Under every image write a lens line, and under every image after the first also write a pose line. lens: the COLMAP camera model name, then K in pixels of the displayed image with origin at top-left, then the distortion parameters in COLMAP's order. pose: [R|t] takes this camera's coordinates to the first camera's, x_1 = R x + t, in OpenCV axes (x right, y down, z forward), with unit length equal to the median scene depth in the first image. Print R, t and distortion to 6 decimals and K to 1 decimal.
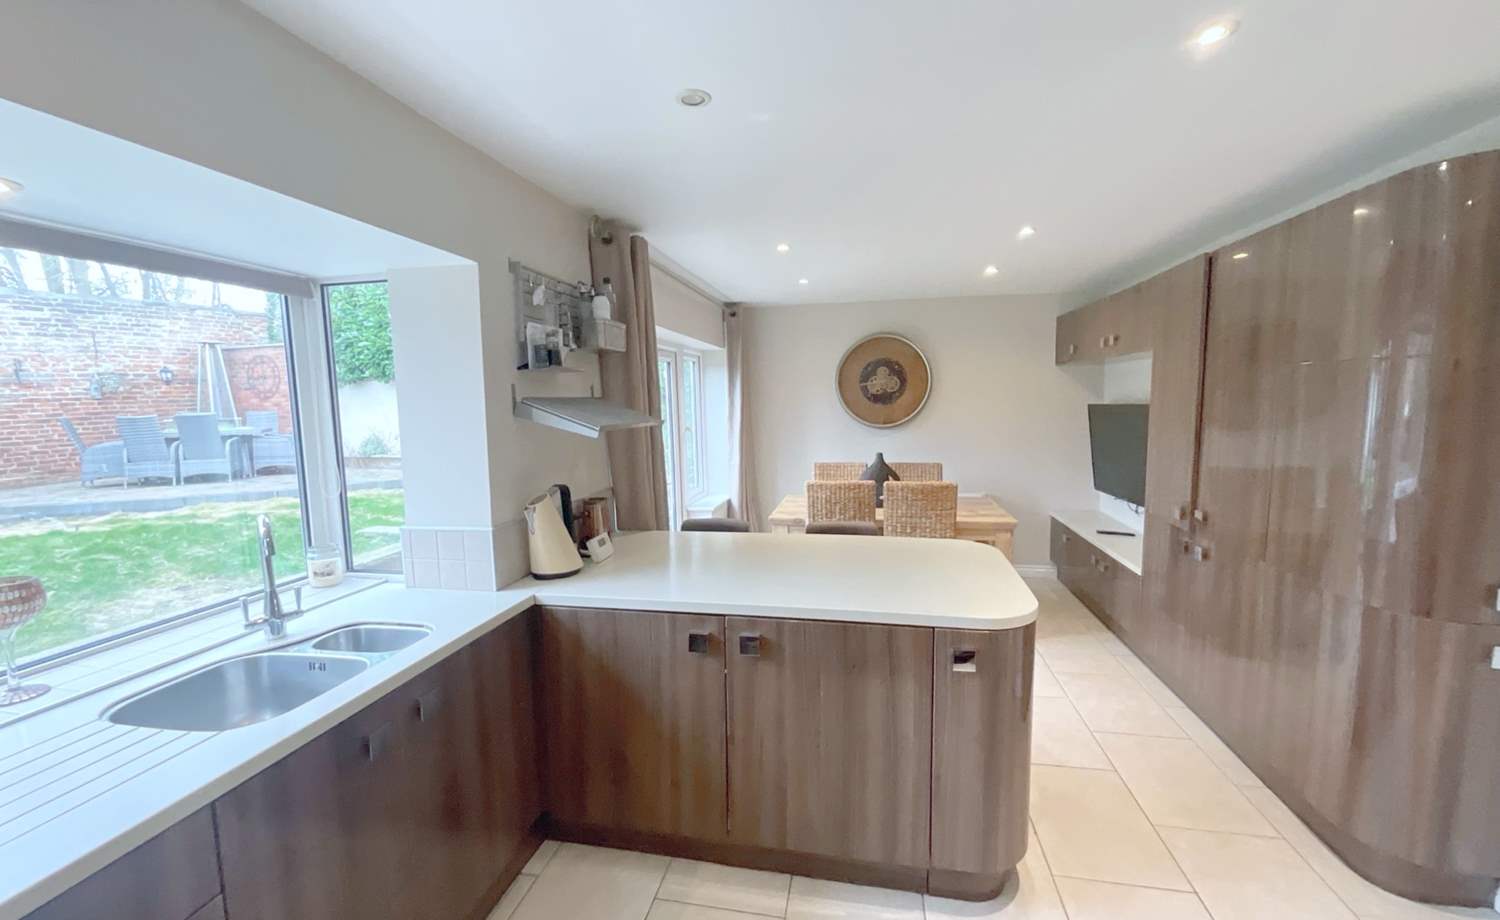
lens RADIAL K [[606.7, 0, 749.2], [0, 606.7, 460.1], [0, 0, 1]] dist [-0.006731, 0.002439]
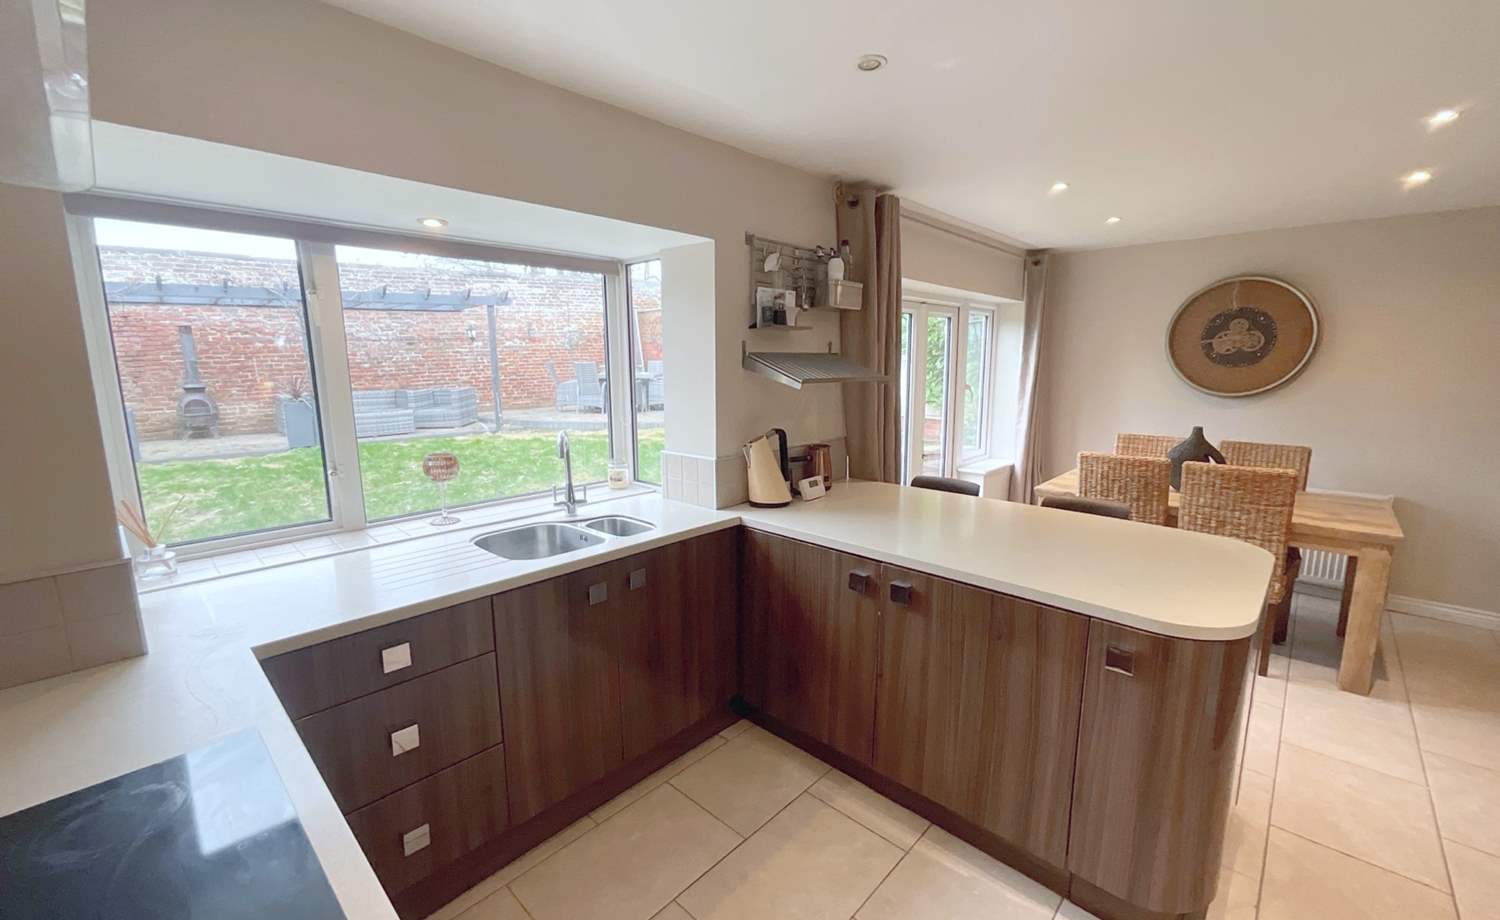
lens RADIAL K [[606.7, 0, 750.9], [0, 606.7, 457.5], [0, 0, 1]] dist [-0.006731, 0.002439]
pose [[0.850635, 0.102343, -0.515699, 0.247692], [-0.067556, 0.994016, 0.085835, -0.000718], [0.521398, -0.038176, 0.852459, -0.013335]]
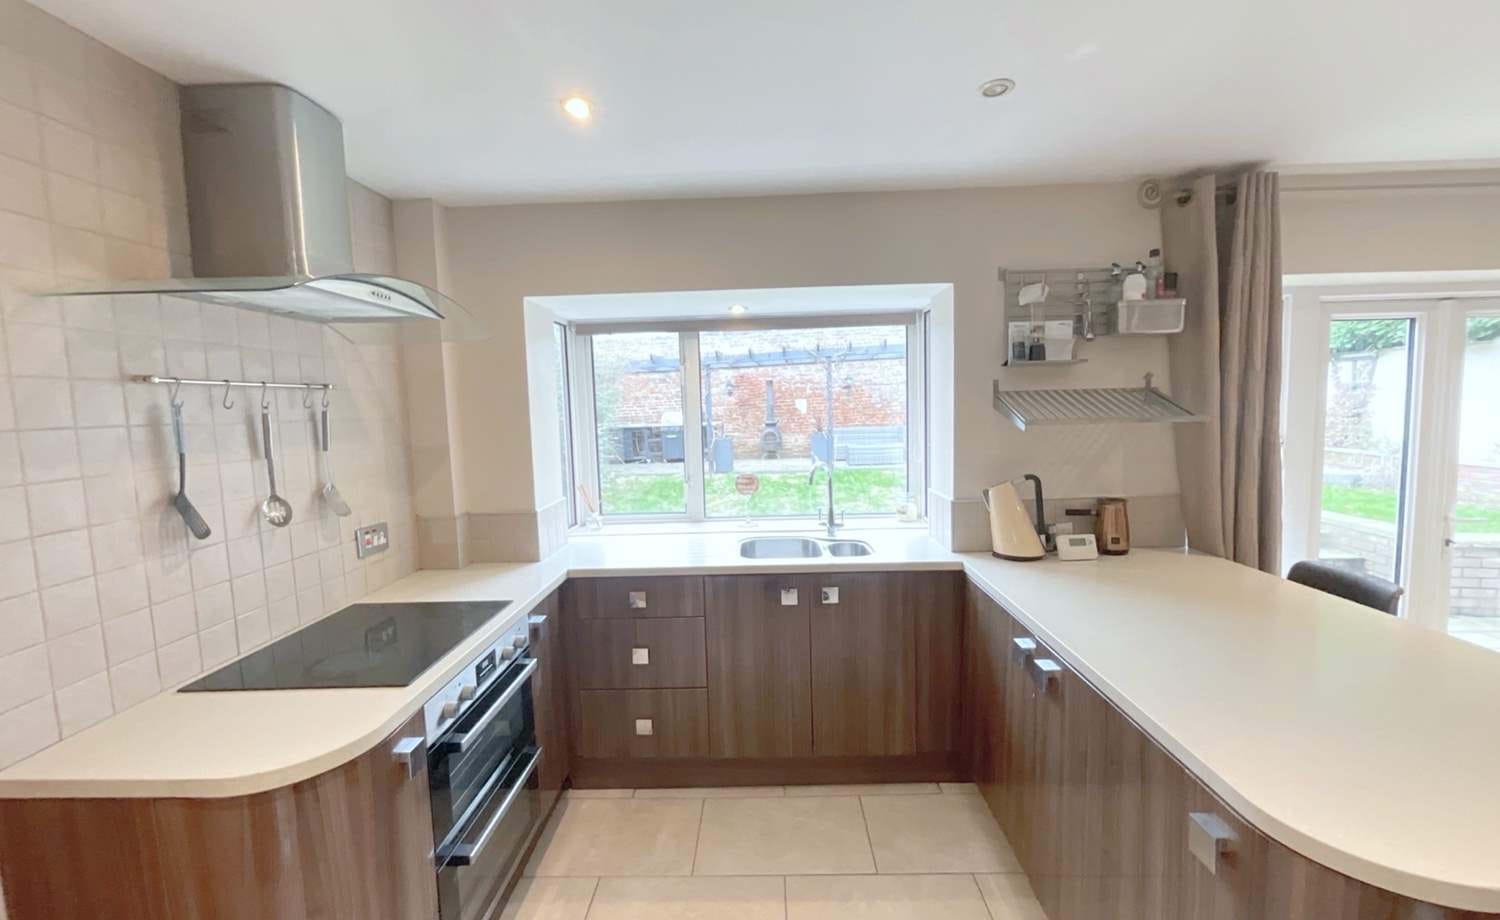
lens RADIAL K [[606.7, 0, 749.7], [0, 606.7, 456.6], [0, 0, 1]] dist [-0.006731, 0.002439]
pose [[0.176582, 0.098994, -0.979295, 0.625037], [-0.074619, 0.993413, 0.086966, -0.045134], [0.981453, 0.057717, 0.182806, 0.337496]]
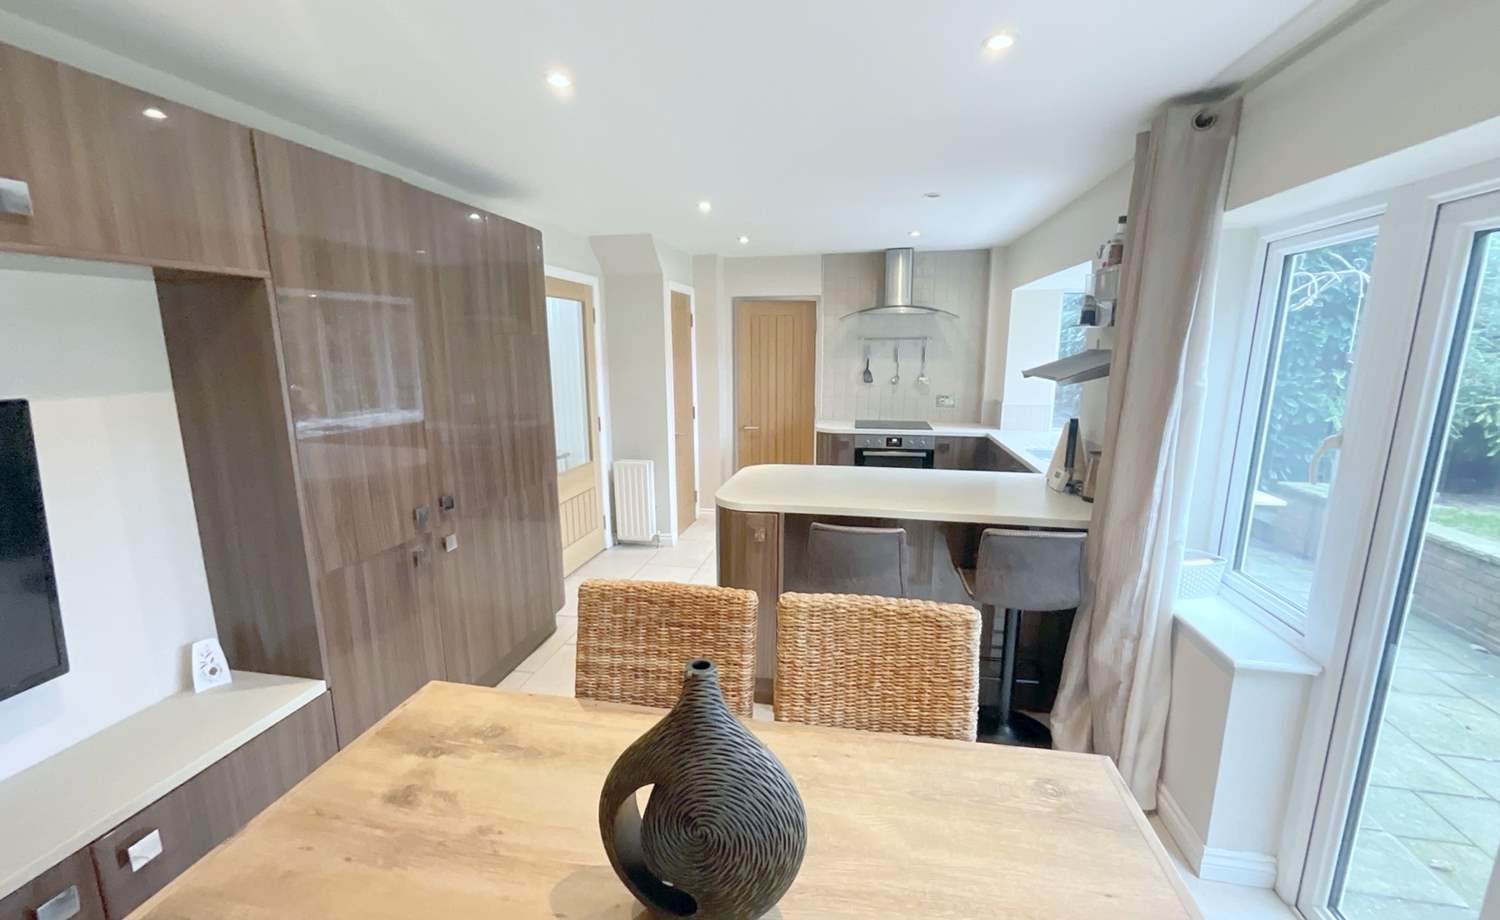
lens RADIAL K [[606.7, 0, 747.5], [0, 606.7, 462.5], [0, 0, 1]] dist [-0.006731, 0.002439]
pose [[-0.999603, 0.026097, -0.010635, 0.390947], [0.021934, 0.957425, 0.287849, -0.253101], [0.017694, 0.287502, -0.957617, 2.256004]]
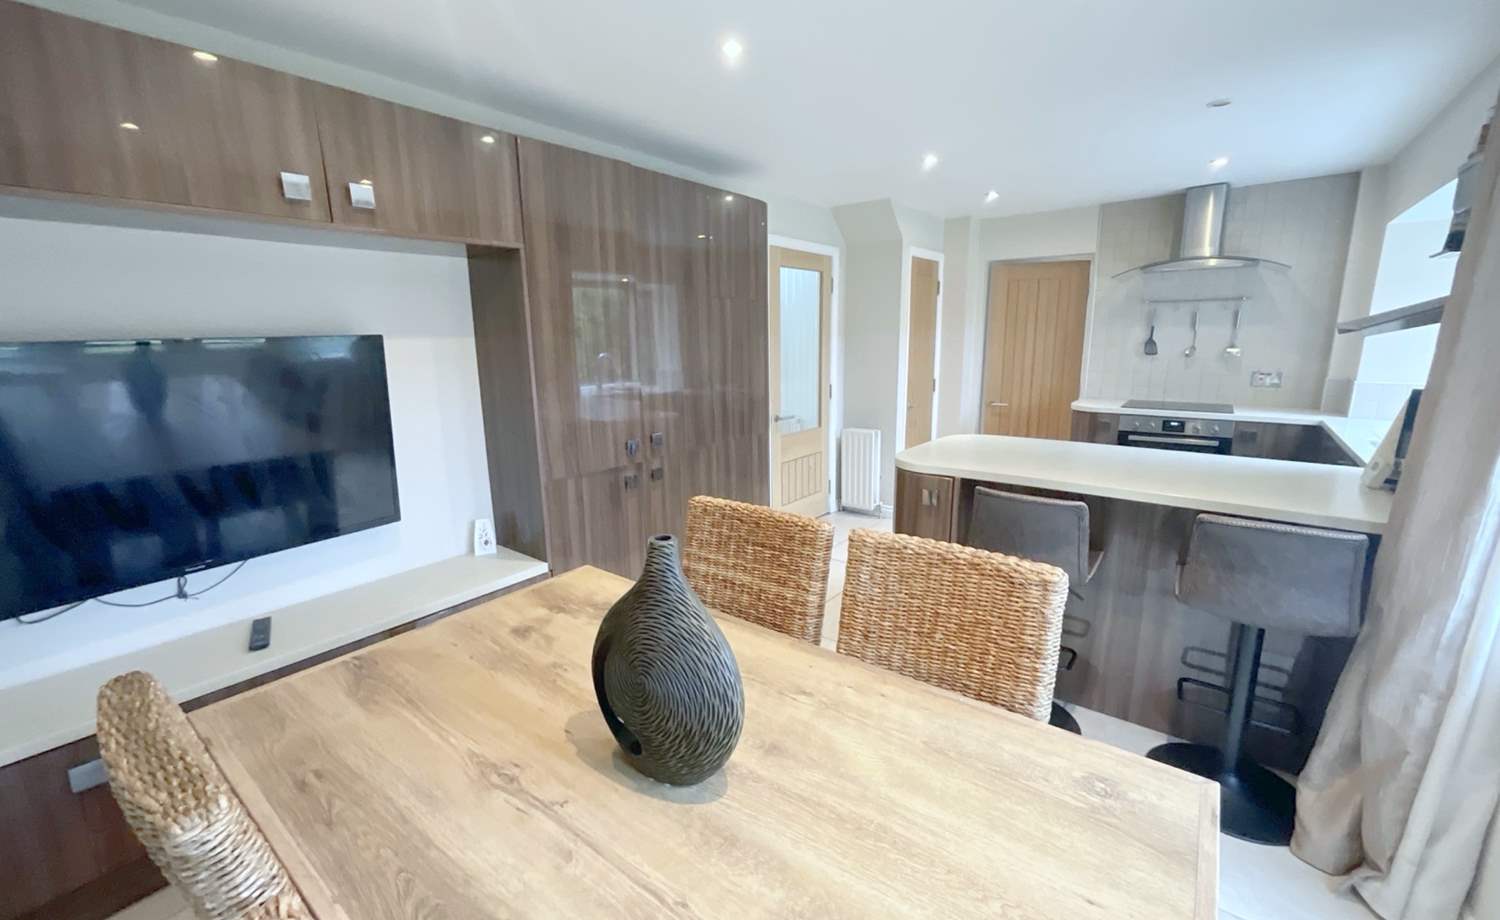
lens RADIAL K [[606.7, 0, 748.8], [0, 606.7, 459.5], [0, 0, 1]] dist [-0.006731, 0.002439]
pose [[-0.898376, -0.056507, 0.435578, 0.180880], [0.076819, 0.956191, 0.282484, -0.188981], [-0.432458, 0.287238, -0.854678, 2.248165]]
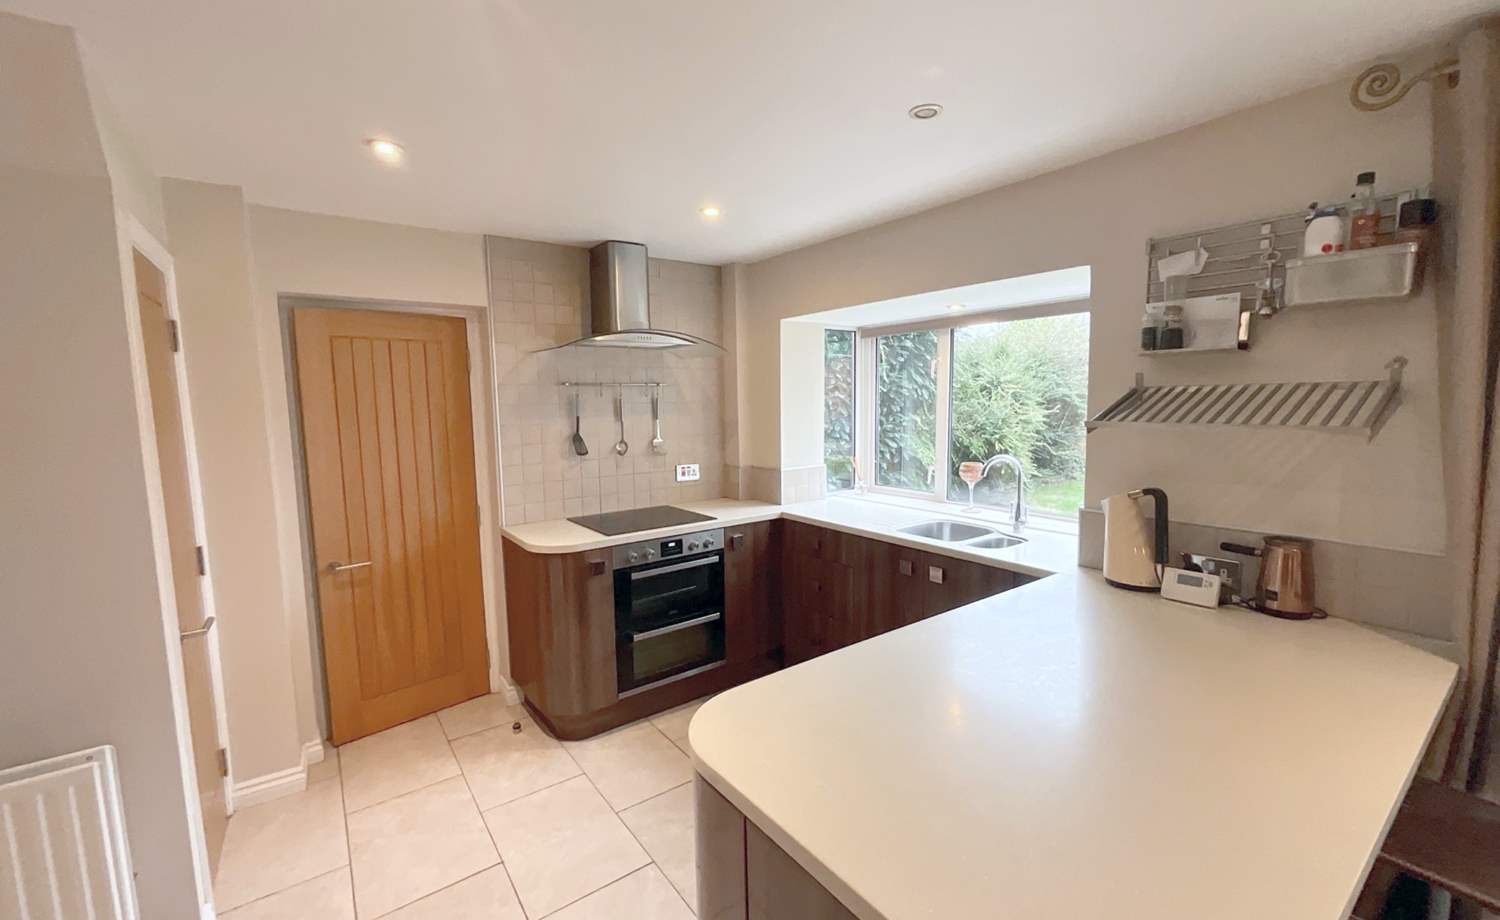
lens RADIAL K [[606.7, 0, 752.2], [0, 606.7, 459.5], [0, 0, 1]] dist [-0.006731, 0.002439]
pose [[-0.662539, 0.107313, -0.741300, 0.696633], [-0.046013, 0.981983, 0.183279, -0.131787], [0.747613, 0.155539, -0.645664, 1.132154]]
